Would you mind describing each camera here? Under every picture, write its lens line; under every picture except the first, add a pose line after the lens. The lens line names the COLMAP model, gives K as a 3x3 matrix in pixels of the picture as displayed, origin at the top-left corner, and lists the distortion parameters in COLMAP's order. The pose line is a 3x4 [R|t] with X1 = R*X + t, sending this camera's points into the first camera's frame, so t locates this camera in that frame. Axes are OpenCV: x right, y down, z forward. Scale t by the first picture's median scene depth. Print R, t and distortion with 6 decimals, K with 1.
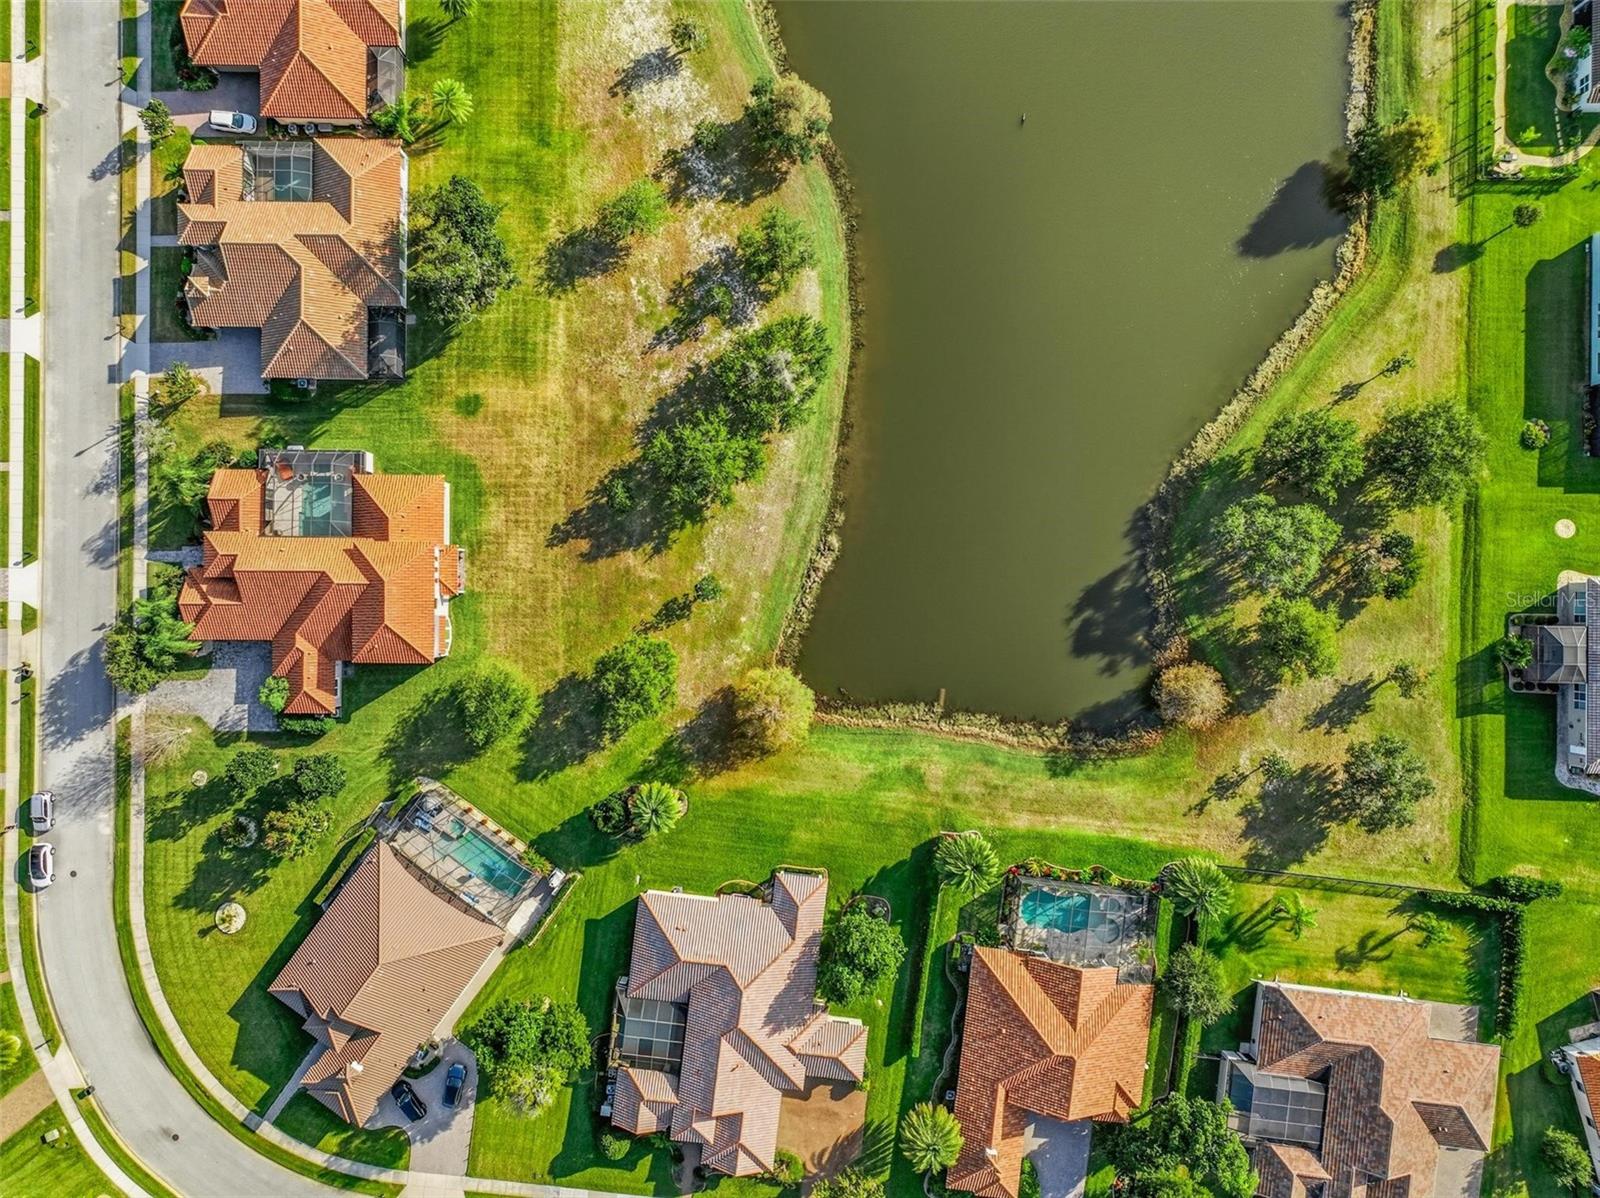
lens RADIAL K [[1127.4, 0, 800.0], [0, 1127.4, 599.0], [0, 0, 1]] dist [-0.000271, 0.017923]
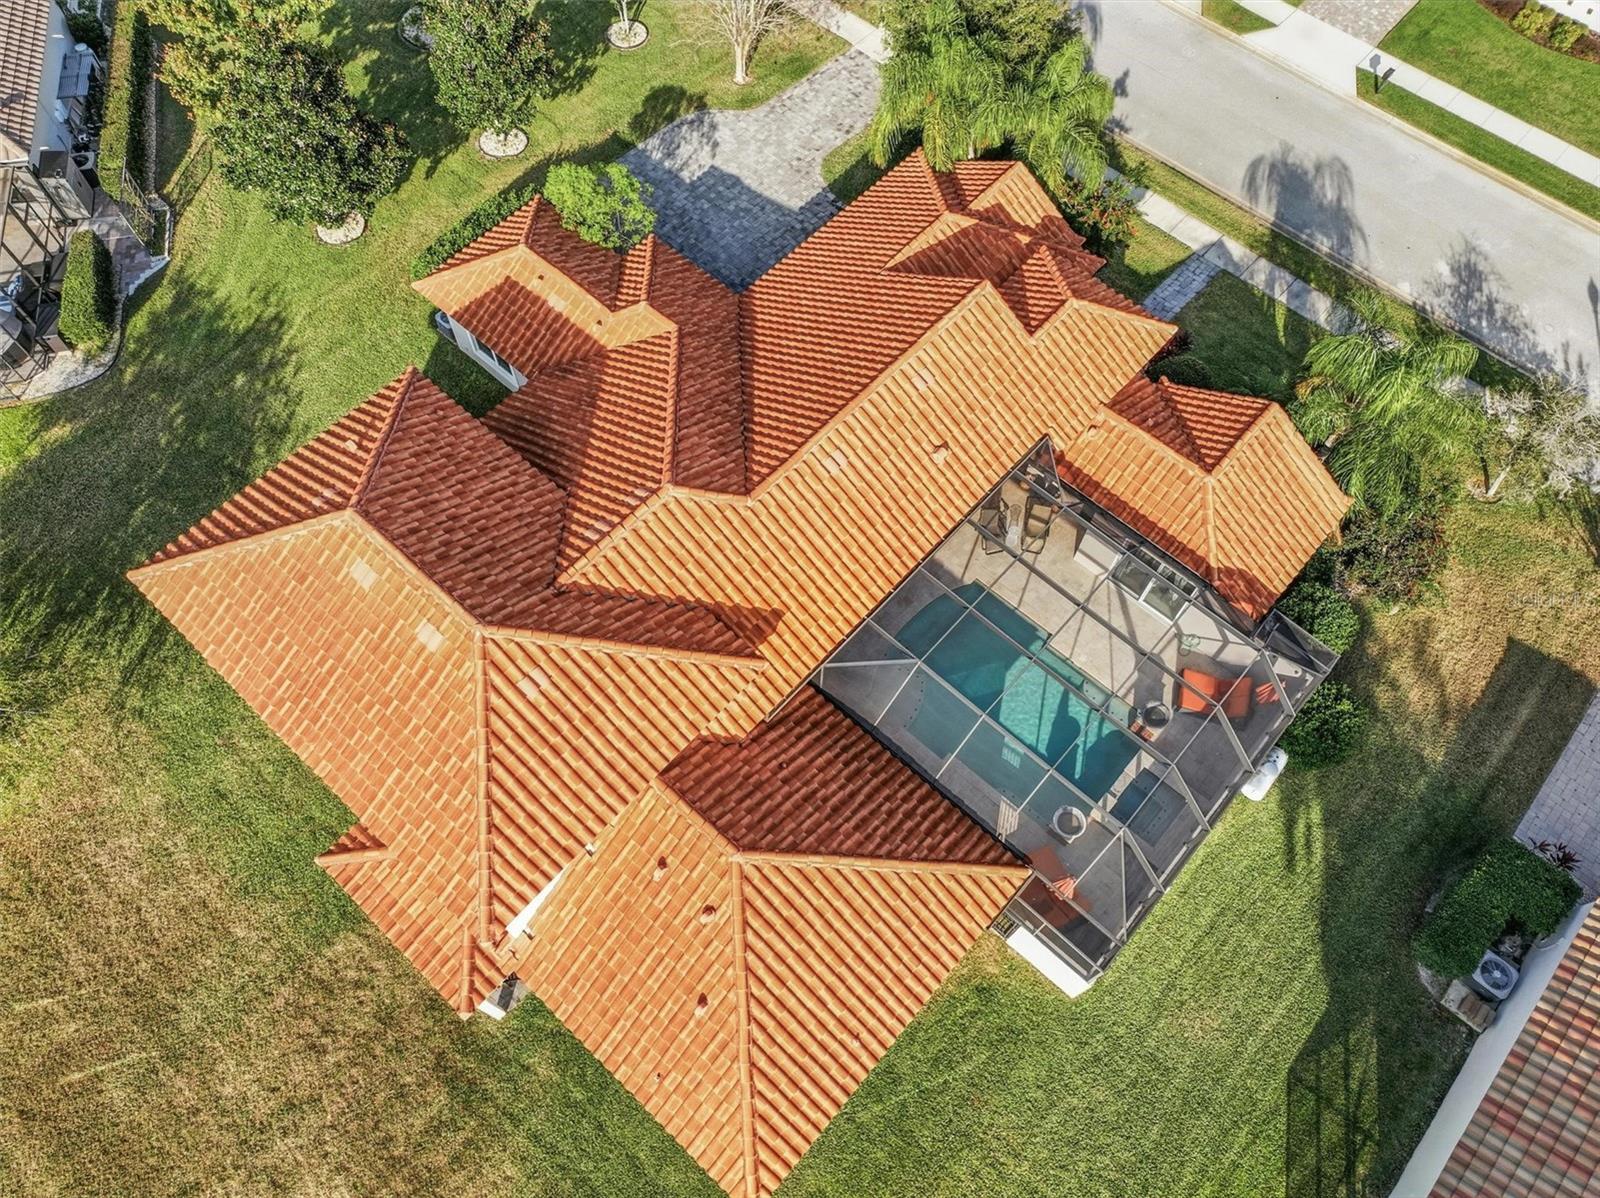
lens RADIAL K [[1127.4, 0, 800.0], [0, 1127.4, 599.0], [0, 0, 1]] dist [-0.000271, 0.017923]
pose [[-0.660828, 0.658188, -0.360688, -0.312103], [-0.750498, -0.584439, 0.308519, -0.109319], [-0.007737, 0.474573, 0.880182, 0.759303]]
